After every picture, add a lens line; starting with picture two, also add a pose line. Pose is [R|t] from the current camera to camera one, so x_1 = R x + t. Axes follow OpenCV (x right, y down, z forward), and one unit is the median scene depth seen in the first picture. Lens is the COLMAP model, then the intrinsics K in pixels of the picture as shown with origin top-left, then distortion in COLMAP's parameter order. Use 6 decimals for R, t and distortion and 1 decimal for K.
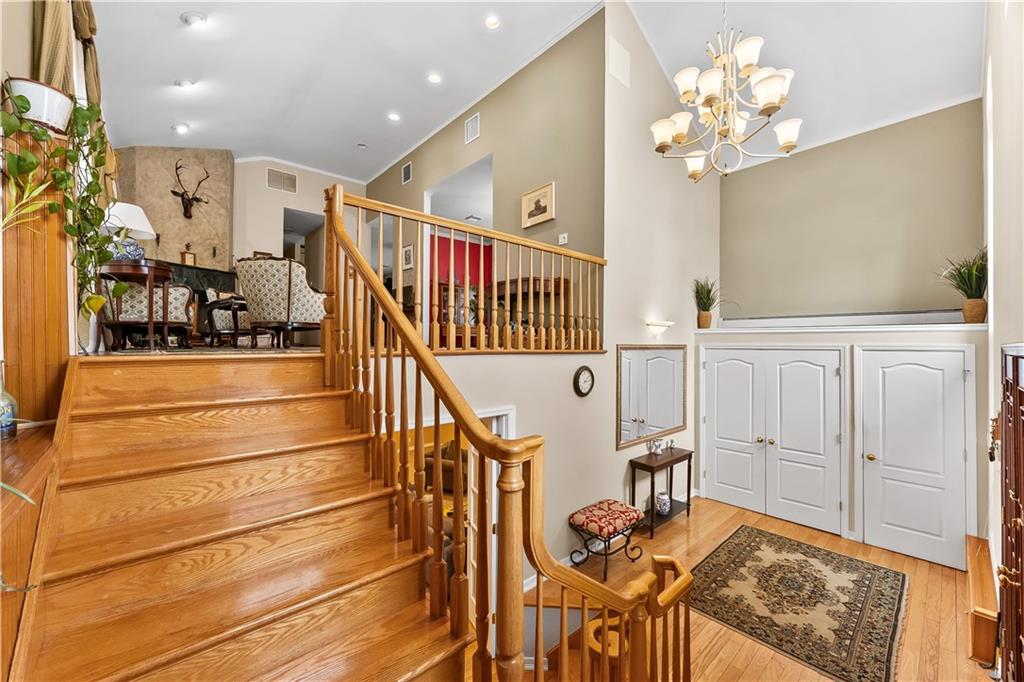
lens RADIAL K [[395.0, 0, 511.0], [0, 395.0, 339.1], [0, 0, 1]] dist [0.000742, -0.000079]
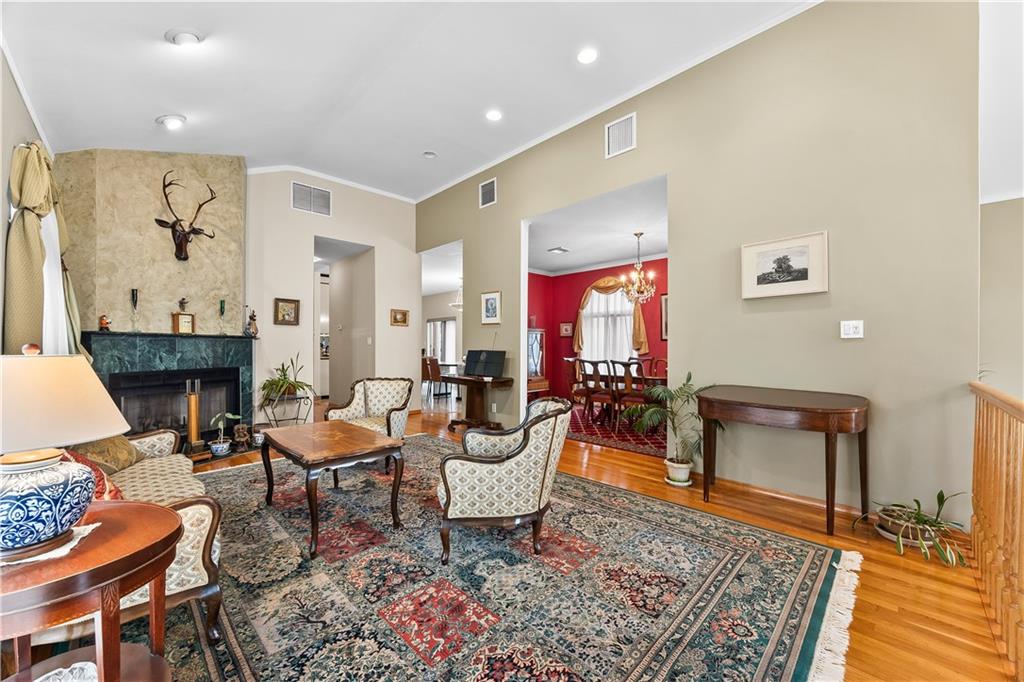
lens RADIAL K [[384.0, 0, 518.8], [0, 384.0, 343.2], [0, 0, 1]] dist [-0.000401, -0.000127]
pose [[0.998446, -0.000418, 0.055717, -0.303587], [-0.000061, 0.999963, 0.008594, -0.179426], [-0.055719, -0.008584, 0.998410, 0.340923]]
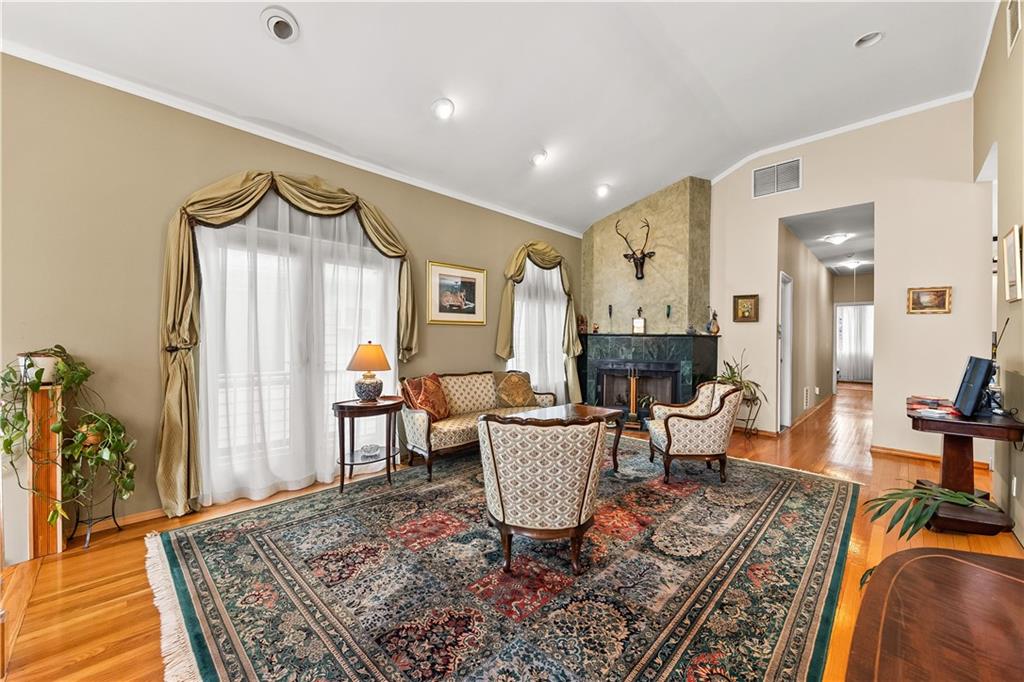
lens RADIAL K [[403.5, 0, 512.0], [0, 403.5, 341.0], [0, 0, 1]] dist [-0.001418, 0.000032]
pose [[0.061223, 0.002398, -0.998121, 0.072458], [0.005145, 0.999983, 0.002718, -0.176843], [0.998111, -0.005302, 0.061210, 0.677197]]
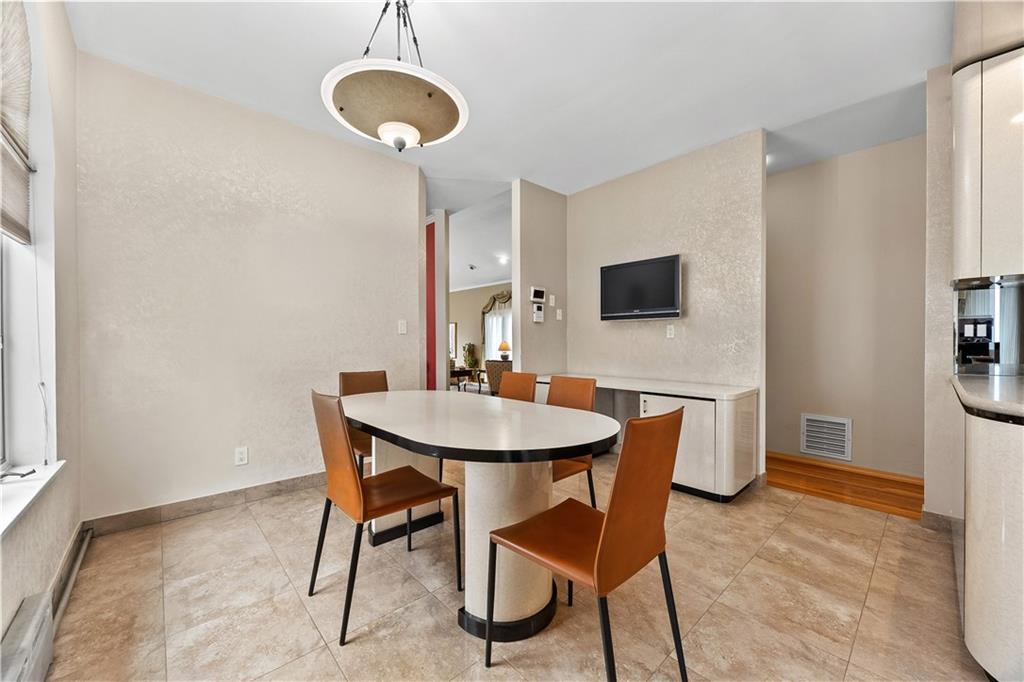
lens RADIAL K [[390.9, 0, 511.7], [0, 390.9, 343.5], [0, 0, 1]] dist [0.001062, 0.000088]
pose [[-0.999996, -0.001562, -0.002230, -0.520619], [-0.001531, 0.999904, -0.013792, -0.143988], [0.002251, -0.013788, -0.999902, 2.159682]]
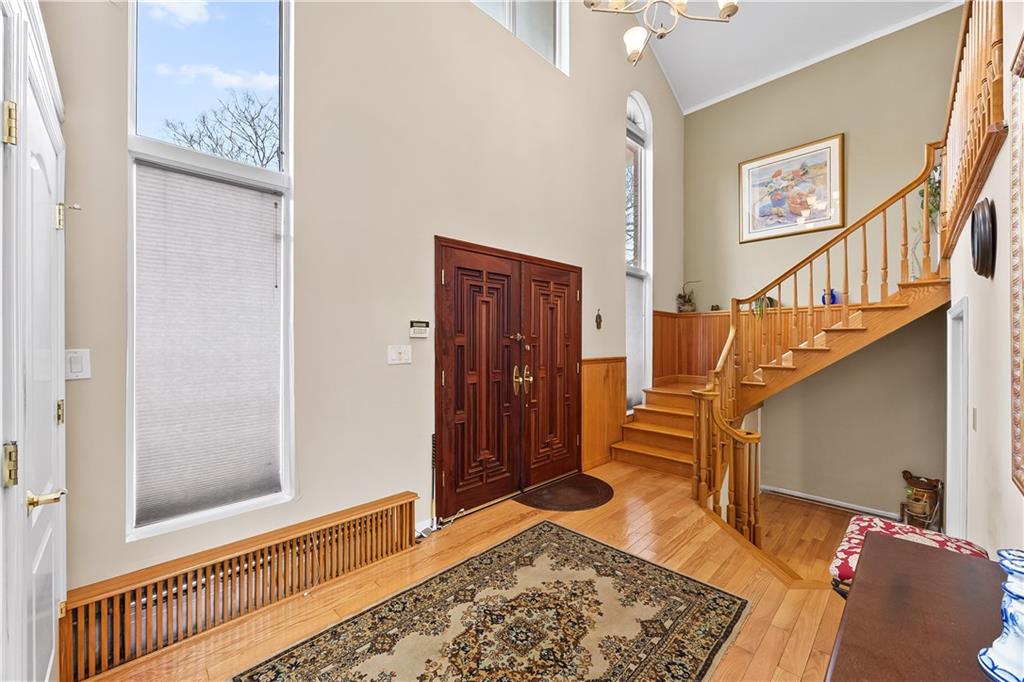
lens RADIAL K [[395.0, 0, 511.0], [0, 395.0, 339.1], [0, 0, 1]] dist [0.000742, -0.000079]
pose [[-0.999256, -0.002316, -0.038507, 0.436672], [-0.001579, 0.999815, -0.019164, 0.139603], [0.038545, -0.019089, -0.999075, 0.897686]]
